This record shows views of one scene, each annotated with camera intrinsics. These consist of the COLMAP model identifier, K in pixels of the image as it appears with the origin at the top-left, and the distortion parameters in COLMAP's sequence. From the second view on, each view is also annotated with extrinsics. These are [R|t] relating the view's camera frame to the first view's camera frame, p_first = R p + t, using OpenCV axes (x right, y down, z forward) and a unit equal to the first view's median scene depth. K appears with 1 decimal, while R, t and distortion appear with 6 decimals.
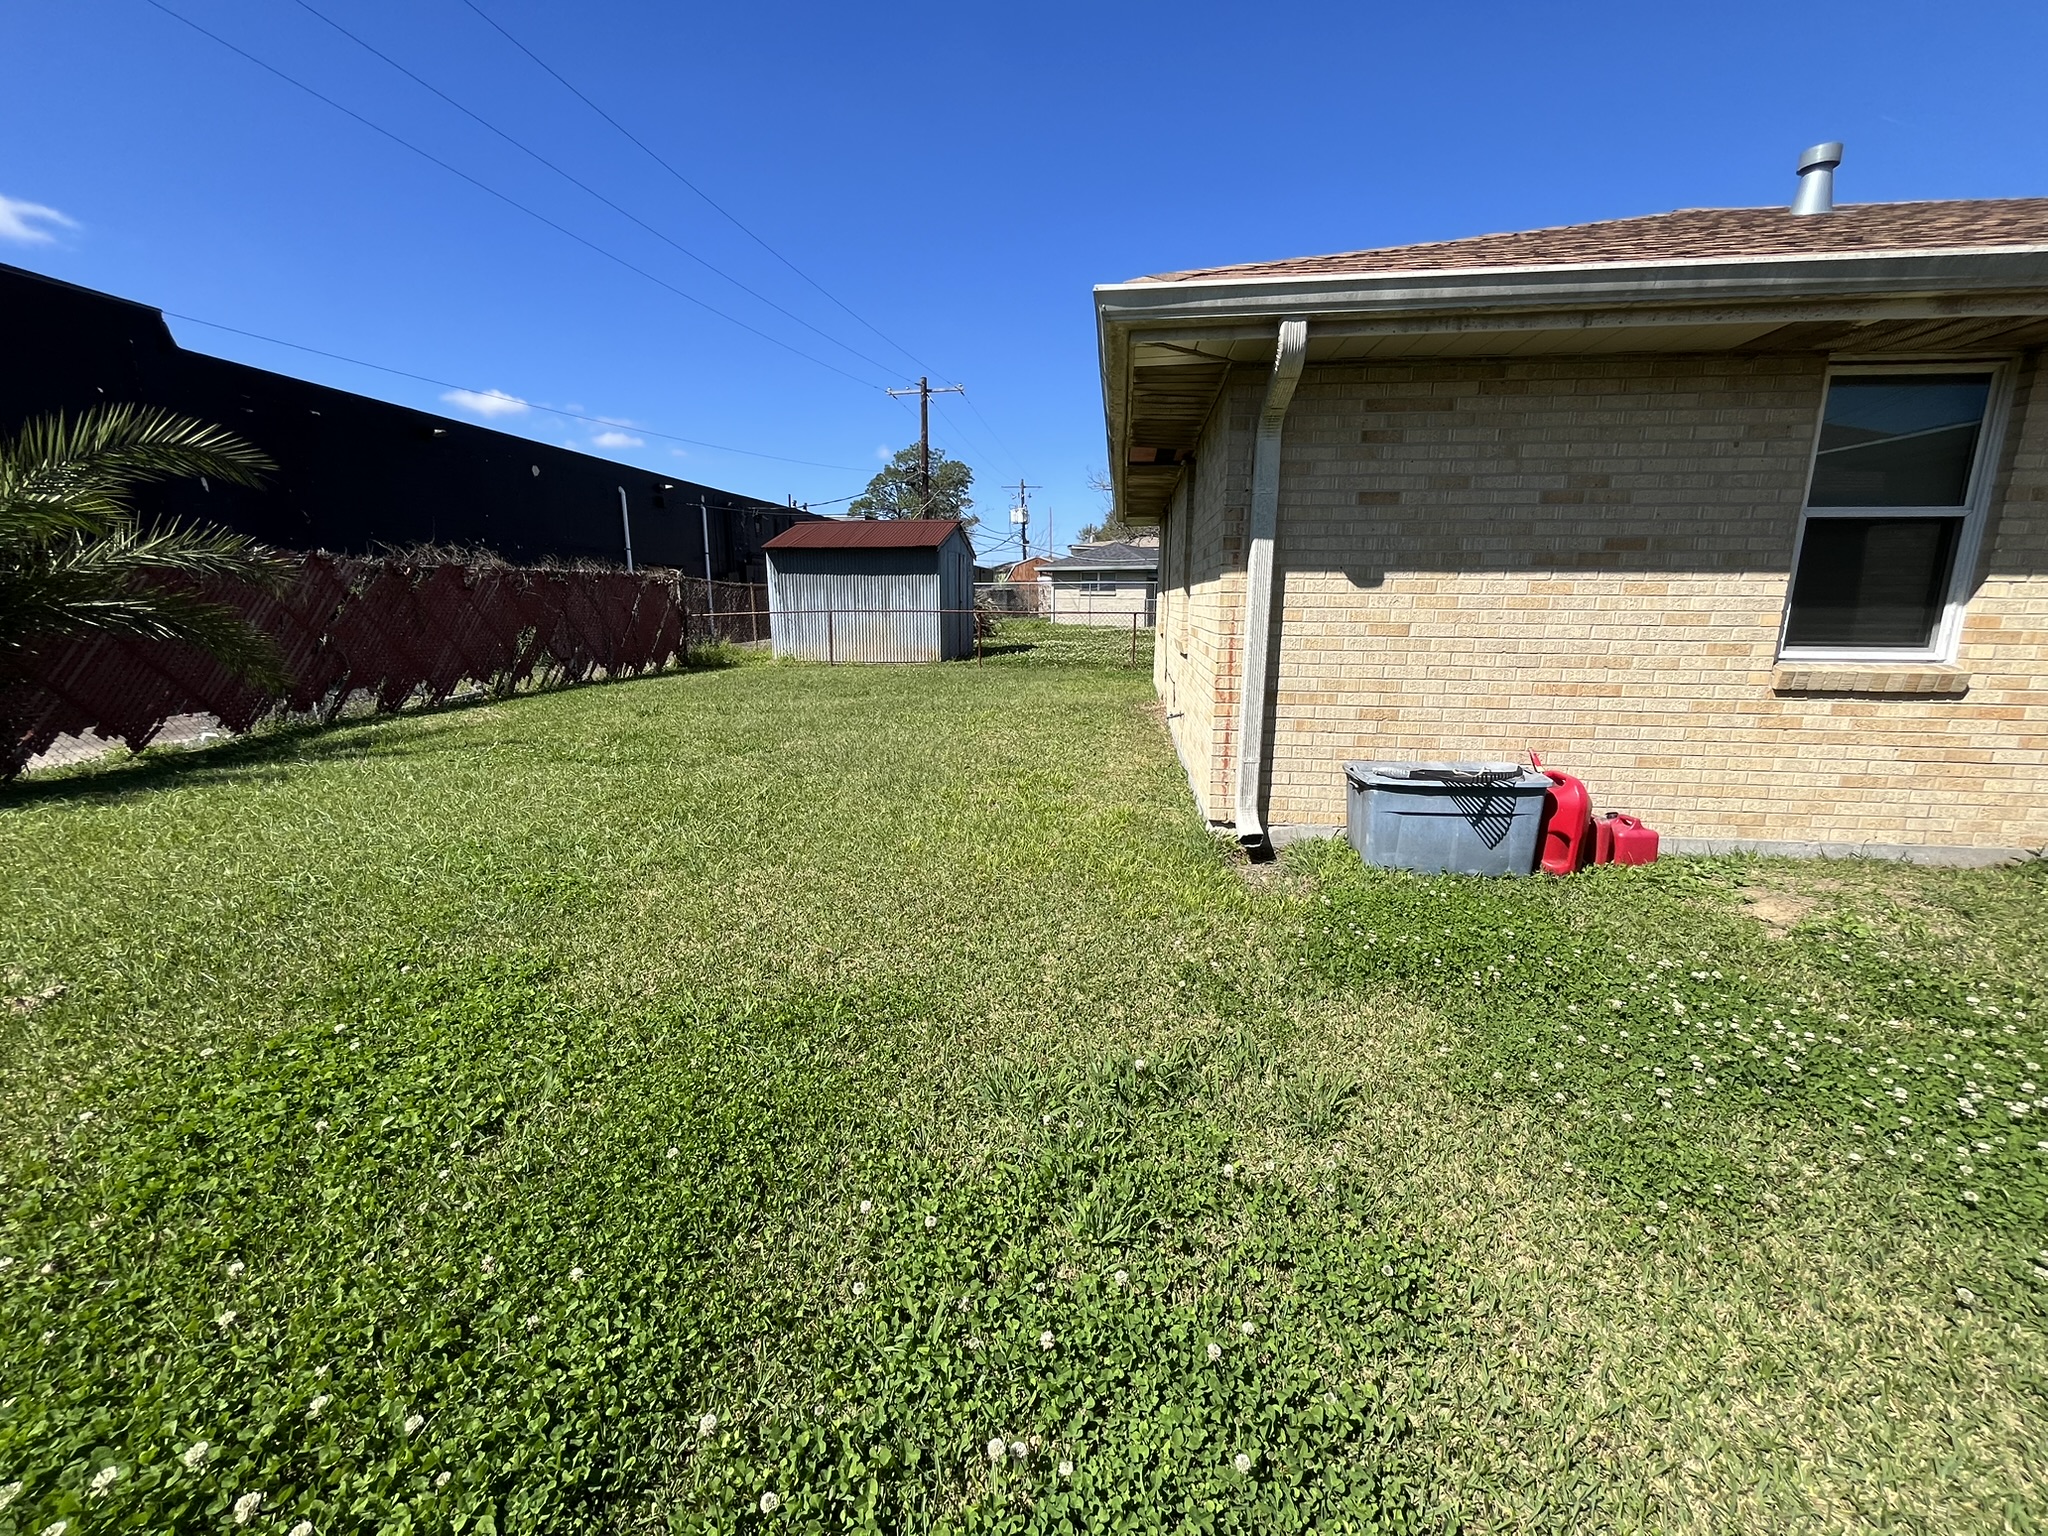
lens RADIAL K [[834.7, 0, 1017.9], [0, 834.7, 770.1], [0, 0, 1]] dist [-0.002106, -0.000156]
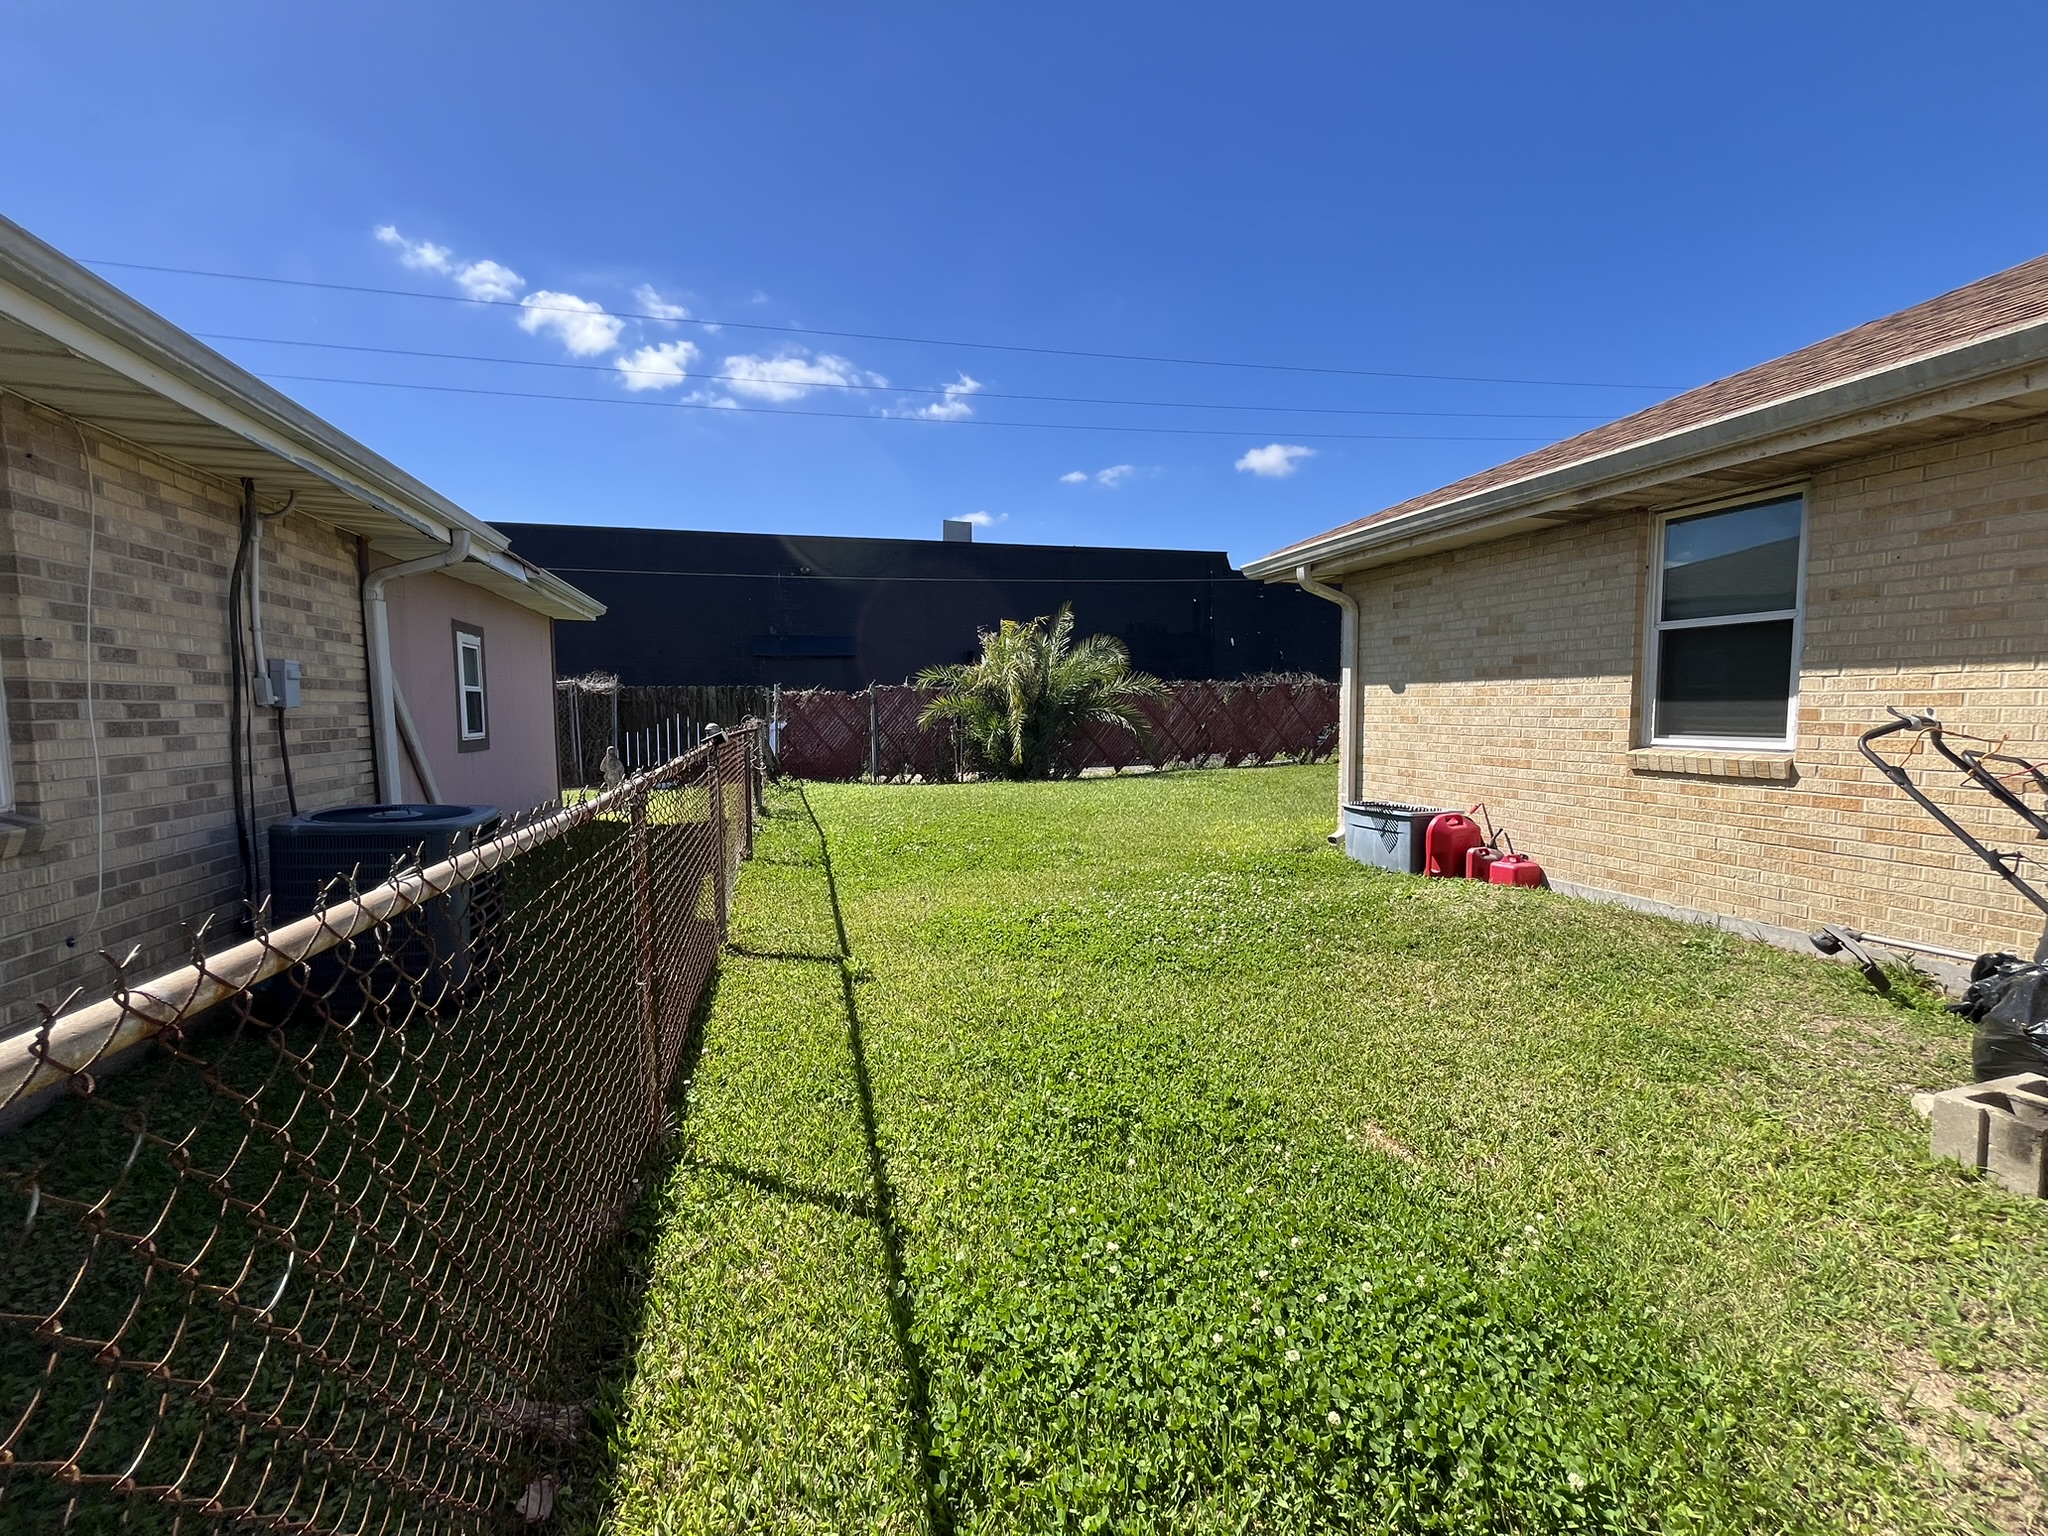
lens RADIAL K [[834.7, 0, 1025.3], [0, 834.7, 765.5], [0, 0, 1]] dist [-0.002106, -0.000156]
pose [[0.403826, 0.056509, -0.913089, 1.695729], [-0.171069, 0.985150, -0.014689, 0.070327], [0.898699, 0.162133, 0.407496, -0.305786]]
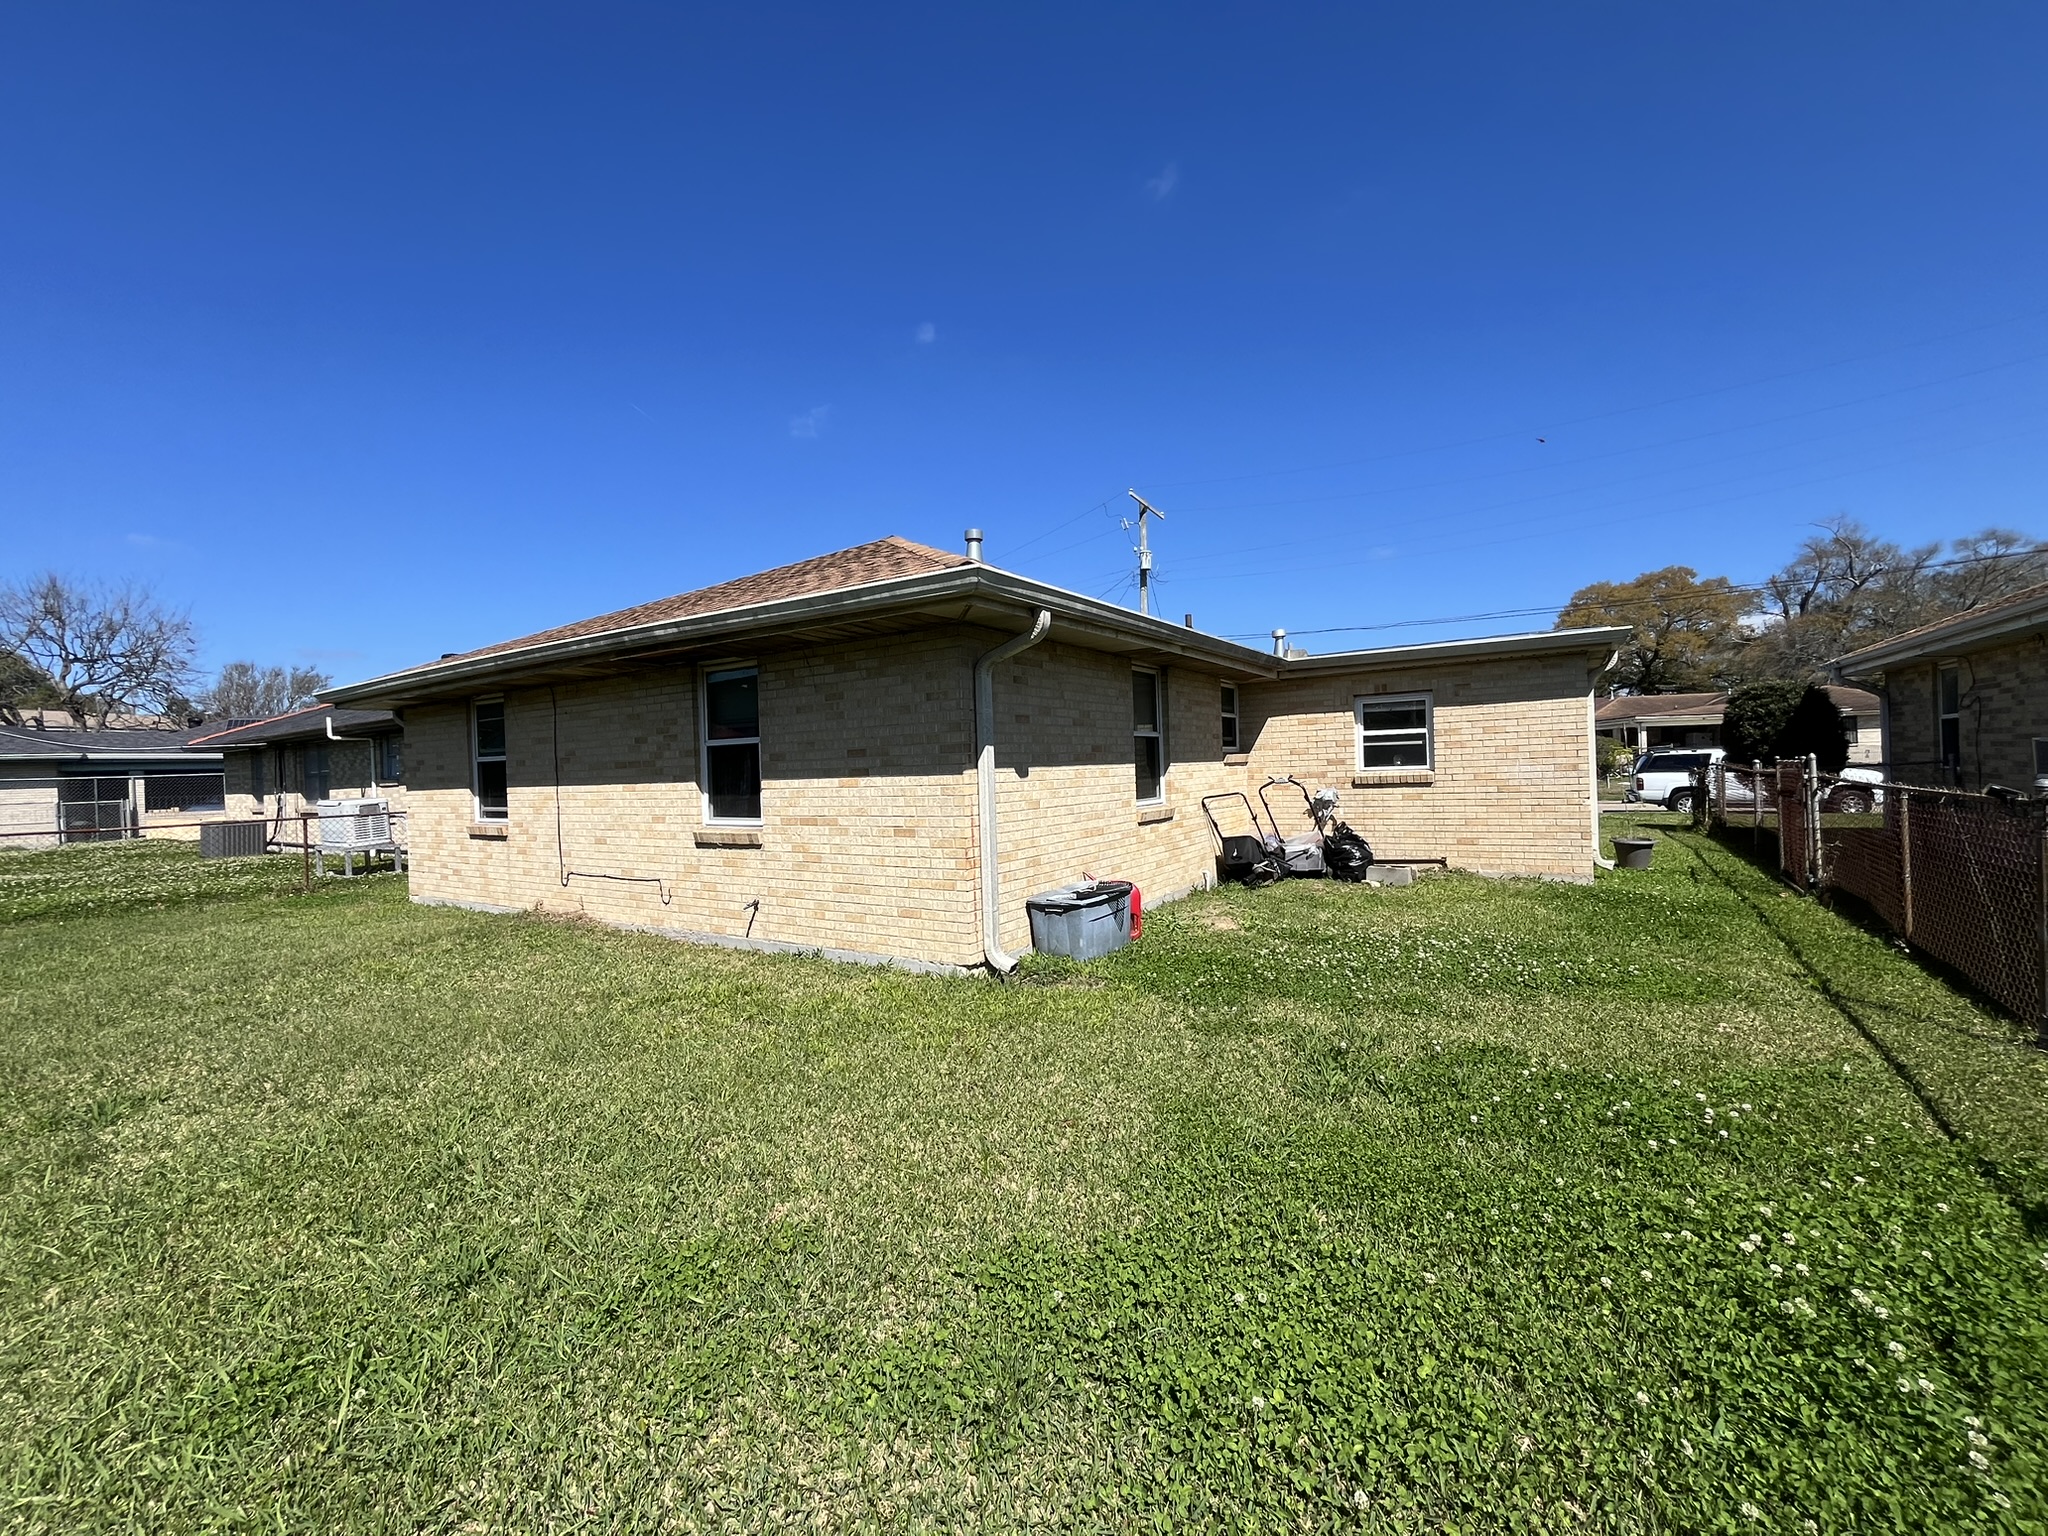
lens RADIAL K [[834.7, 0, 1025.9], [0, 834.7, 768.7], [0, 0, 1]] dist [-0.002106, -0.000156]
pose [[0.439232, -0.021472, 0.898117, -0.942516], [0.214240, 0.973375, -0.081505, -0.118304], [-0.872454, 0.228213, 0.432137, 0.375474]]
